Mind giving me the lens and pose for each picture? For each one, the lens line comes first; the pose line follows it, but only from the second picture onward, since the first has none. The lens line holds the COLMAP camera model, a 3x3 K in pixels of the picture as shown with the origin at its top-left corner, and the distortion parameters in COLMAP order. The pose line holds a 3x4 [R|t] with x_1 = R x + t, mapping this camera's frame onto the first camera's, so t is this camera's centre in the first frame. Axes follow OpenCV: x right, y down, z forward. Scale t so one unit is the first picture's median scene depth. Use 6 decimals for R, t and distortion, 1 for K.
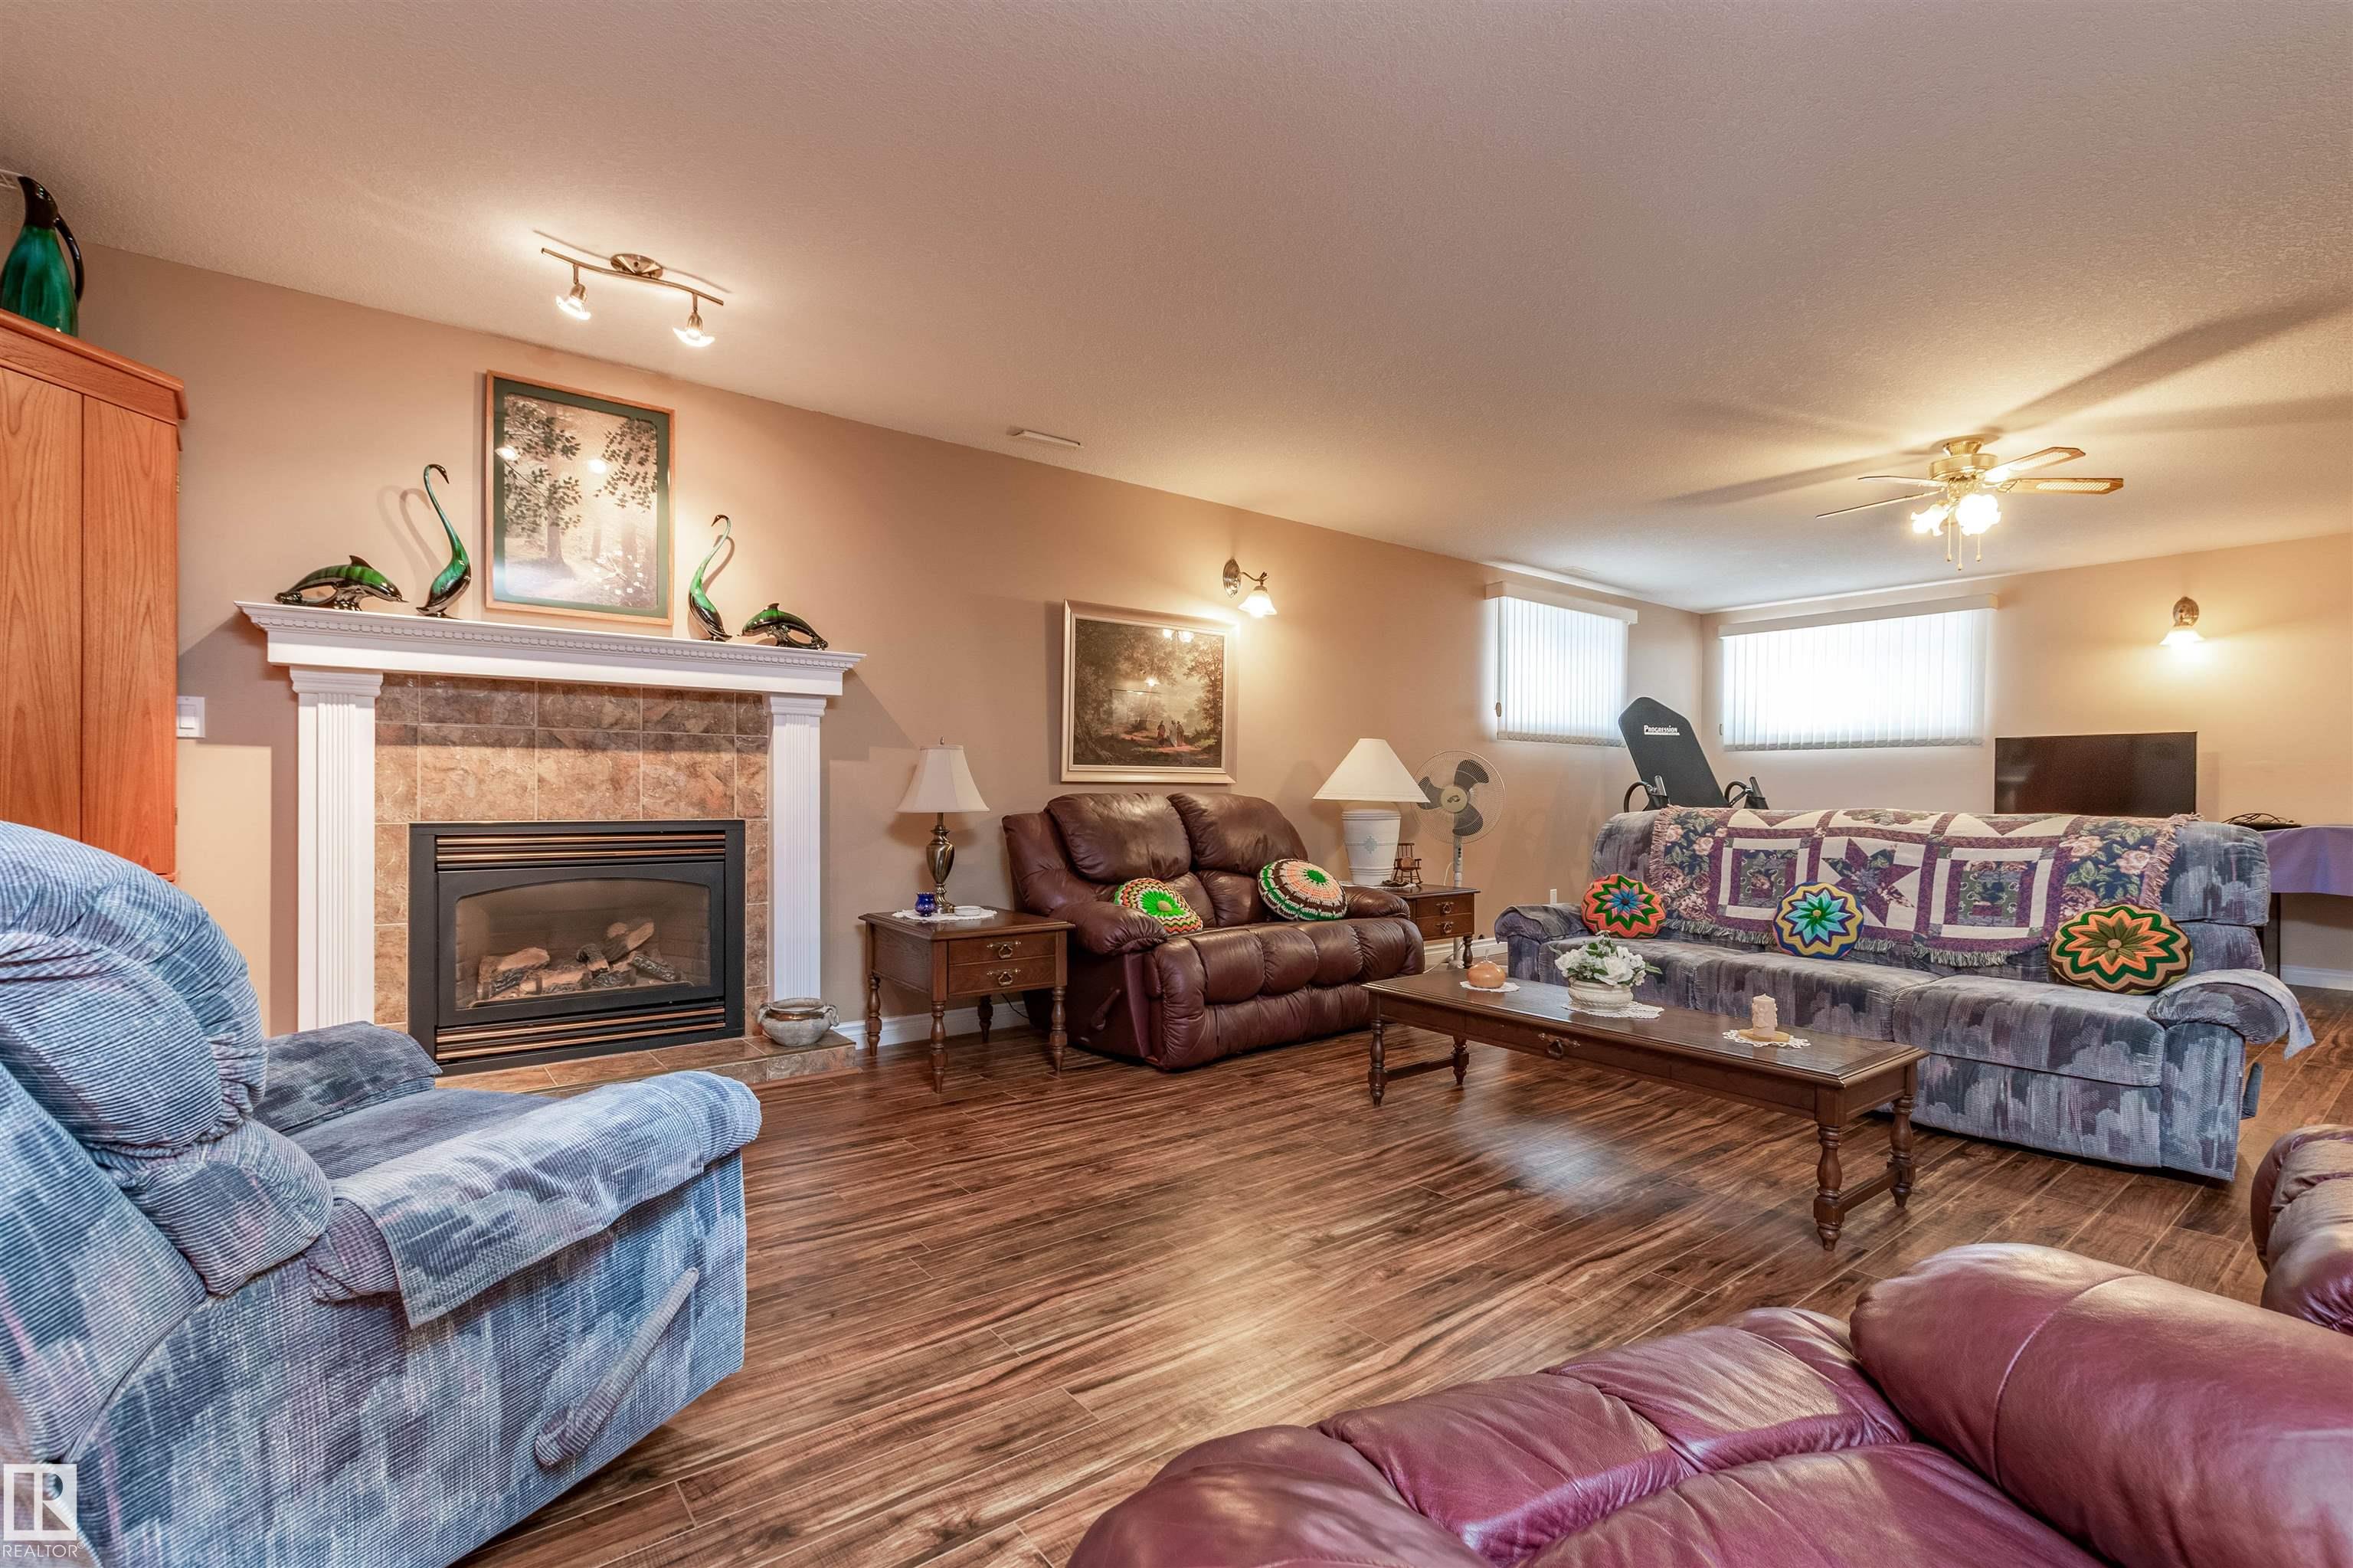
lens RADIAL K [[1054.6, 0, 1188.9], [0, 1054.6, 804.1], [0, 0, 1]] dist [0.000796, 0.000417]
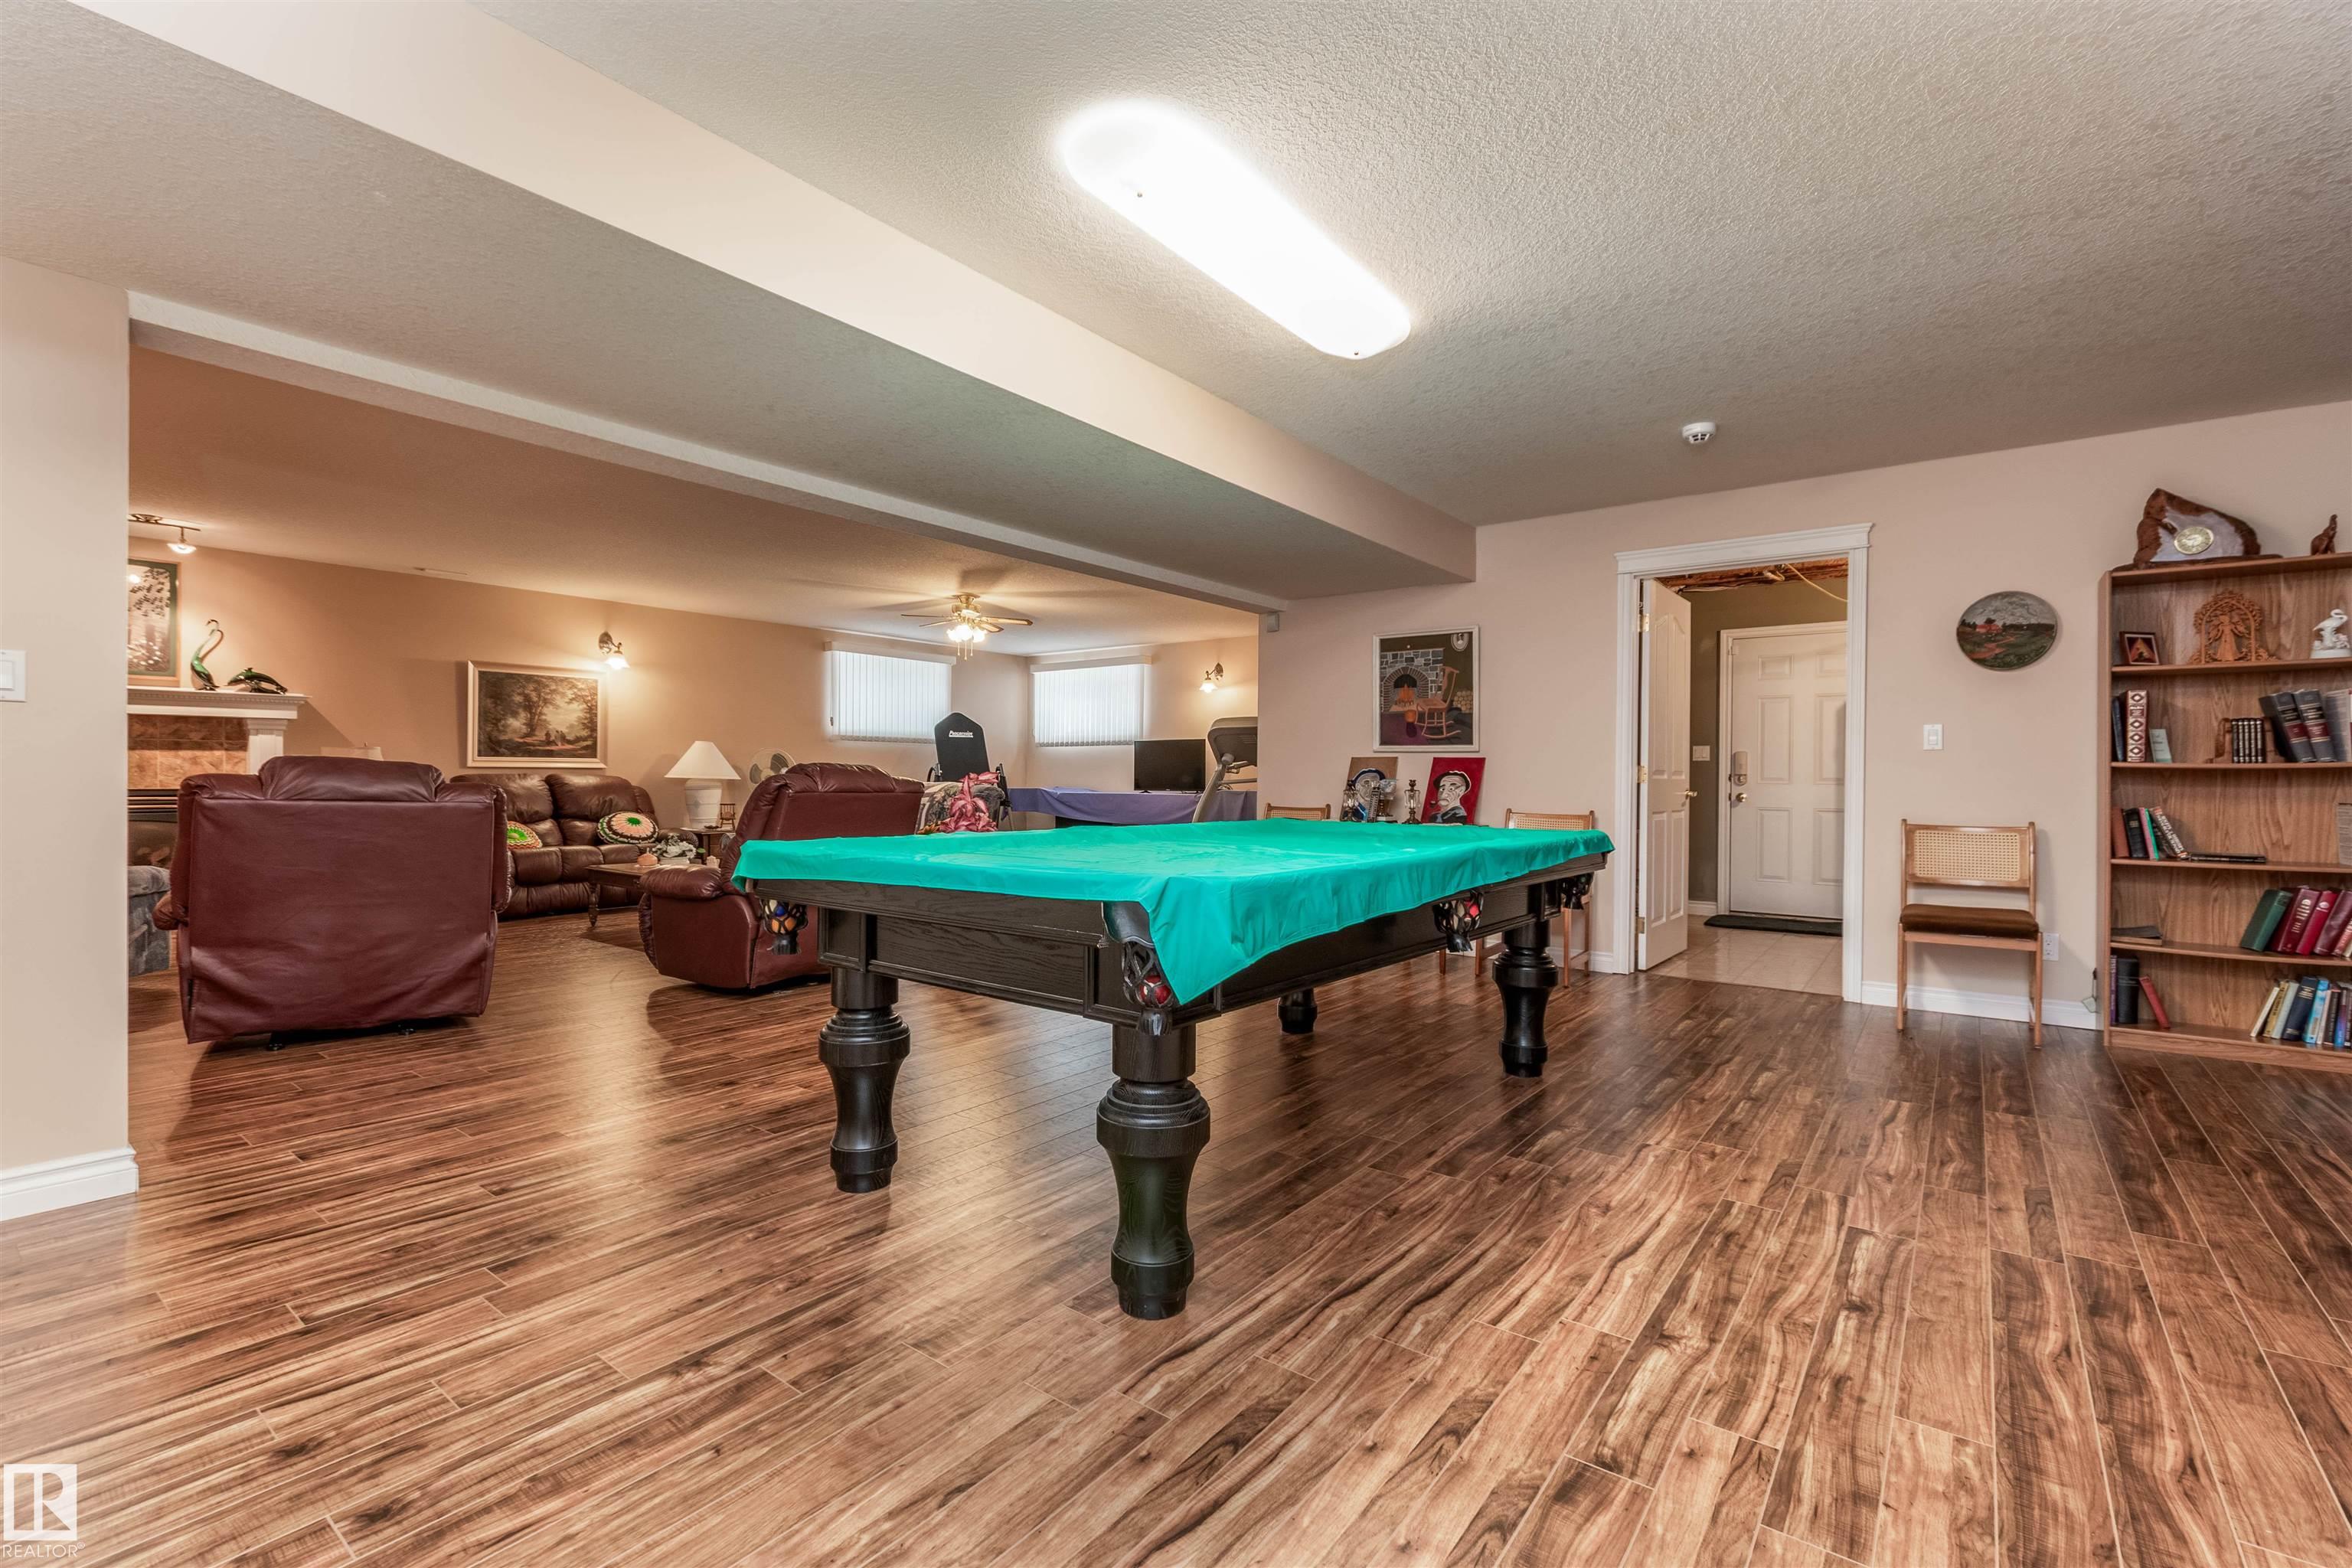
lens RADIAL K [[1044.5, 0, 1168.3], [0, 1044.5, 781.7], [0, 0, 1]] dist [0.003047, 0.000418]
pose [[0.971244, -0.003573, 0.238061, 0.694971], [0.005125, 0.999969, -0.005904, 0.021887], [-0.238033, 0.006955, 0.971232, -1.093839]]
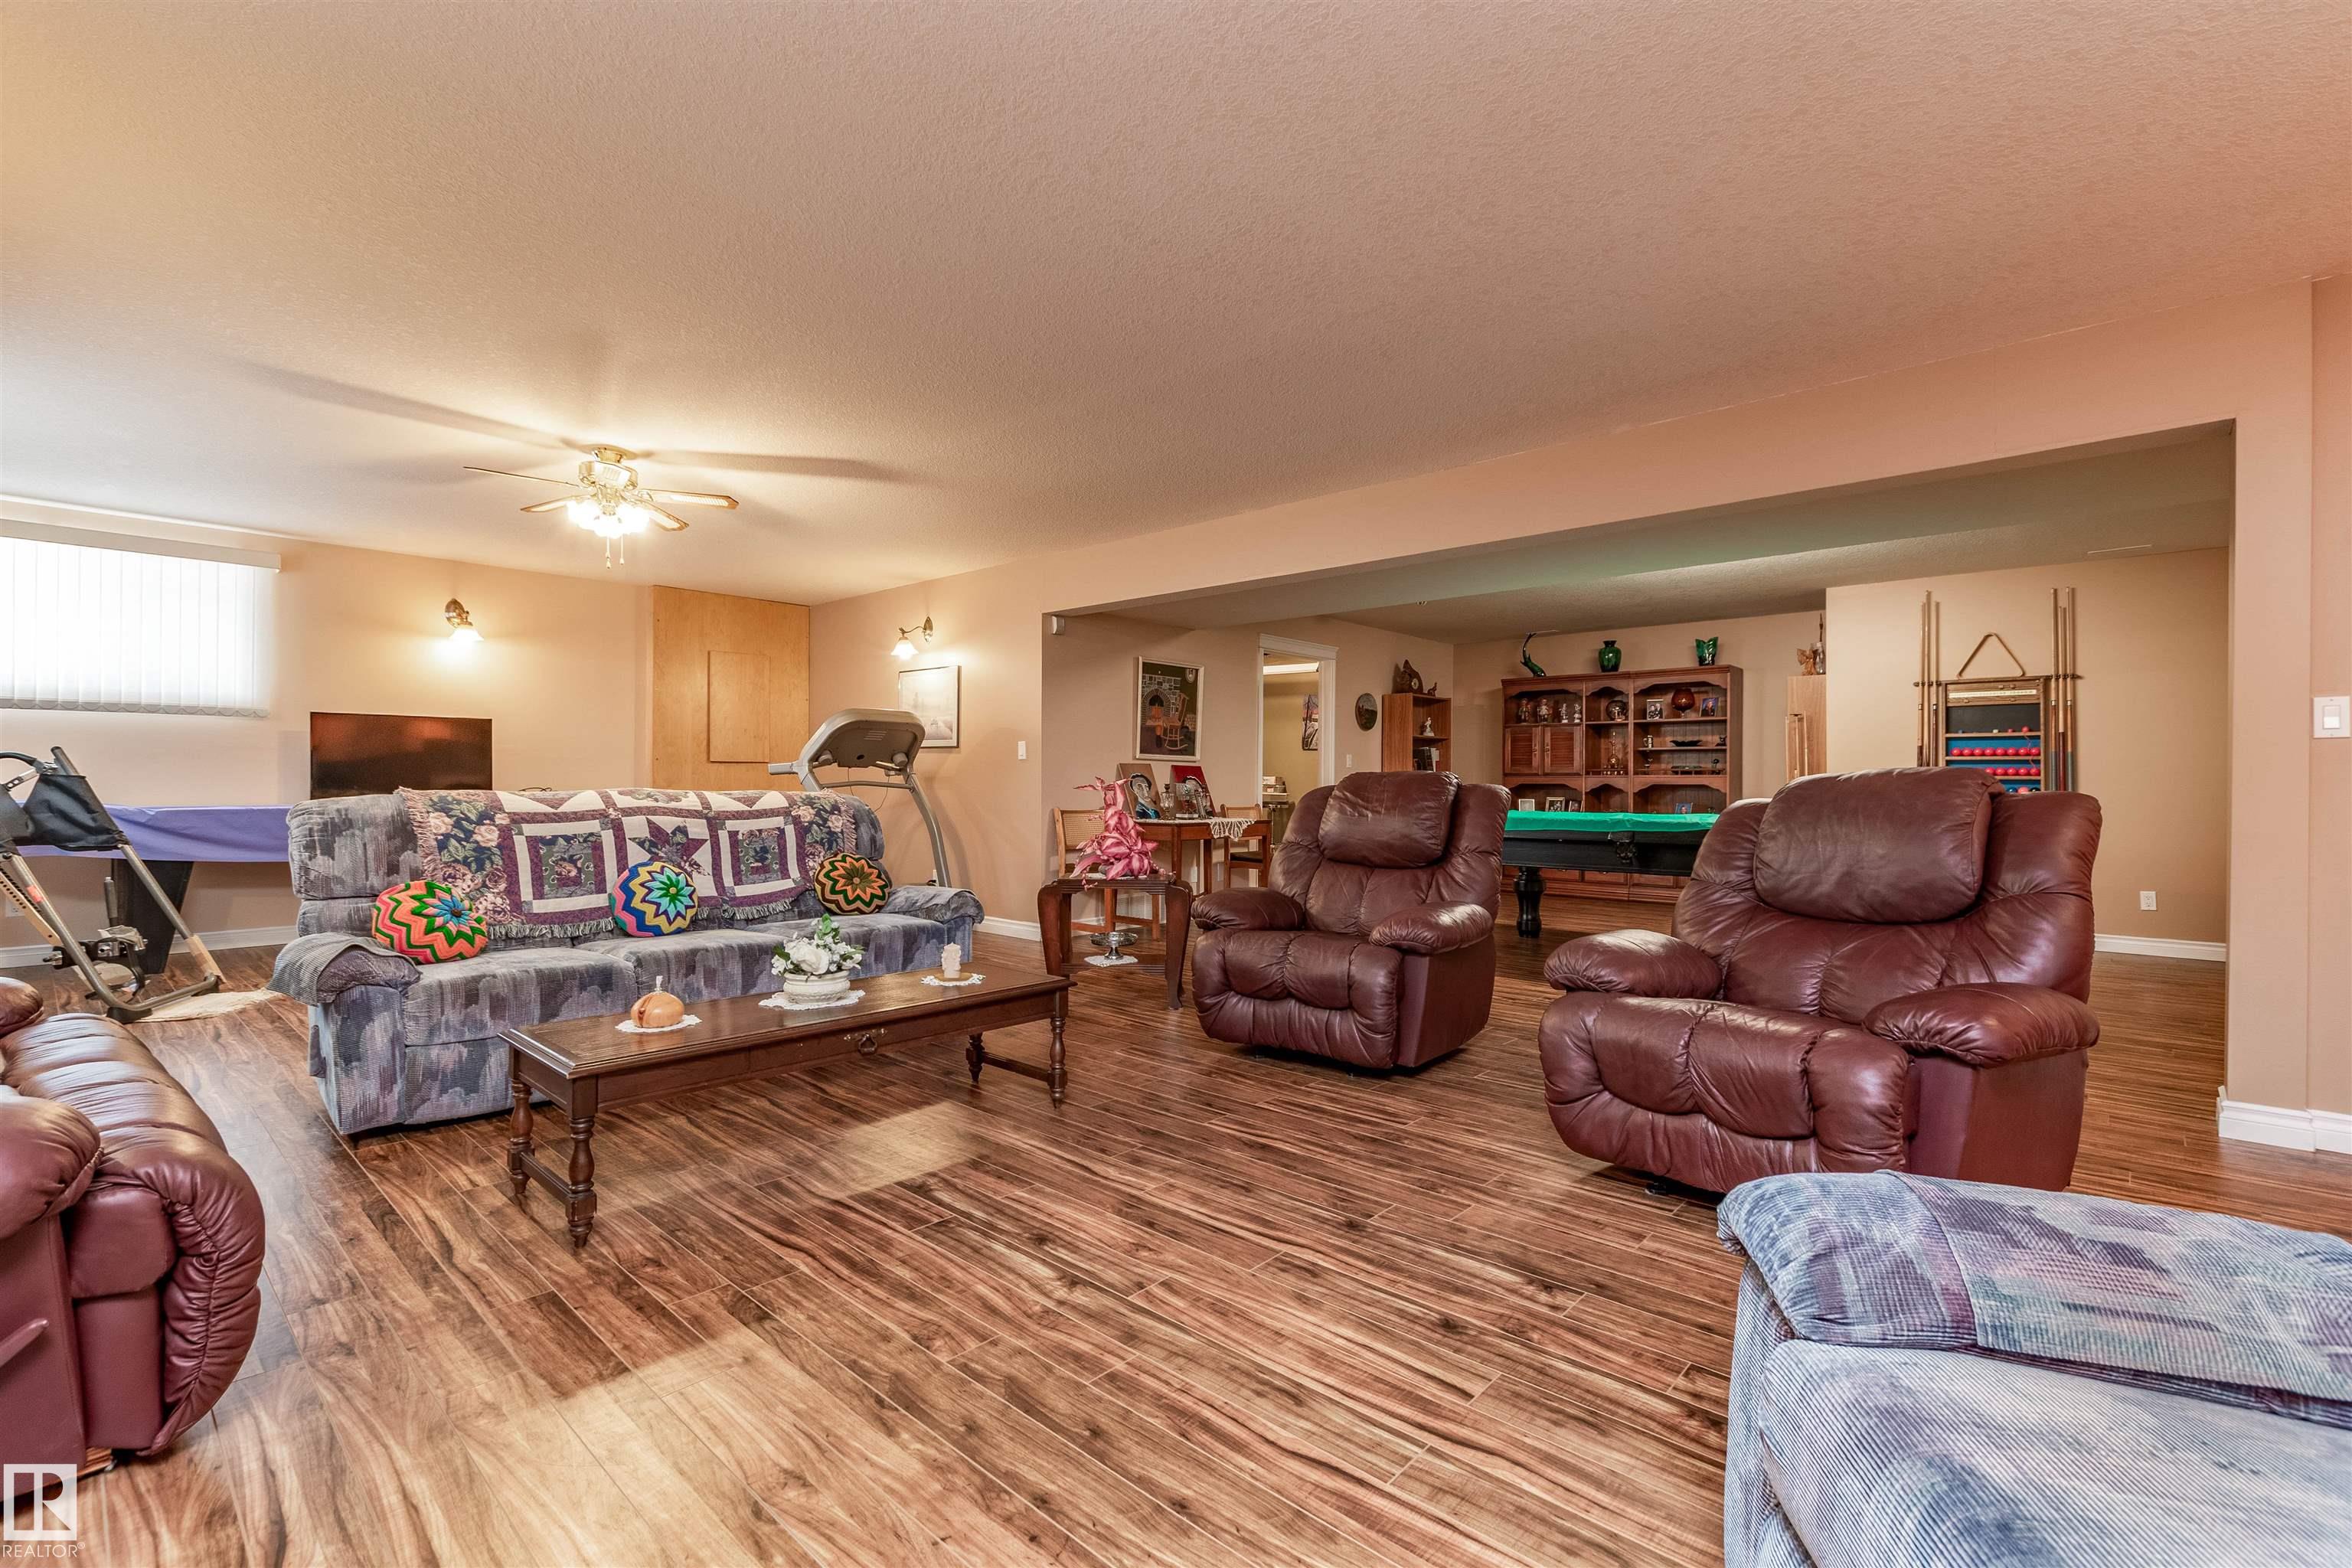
lens RADIAL K [[1044.5, 0, 1168.3], [0, 1044.5, 781.7], [0, 0, 1]] dist [0.003047, 0.000418]
pose [[-0.158850, -0.009210, 0.987260, -0.470243], [0.004404, 0.999940, 0.010037, -0.010506], [-0.987293, 0.005943, -0.158800, 0.659704]]
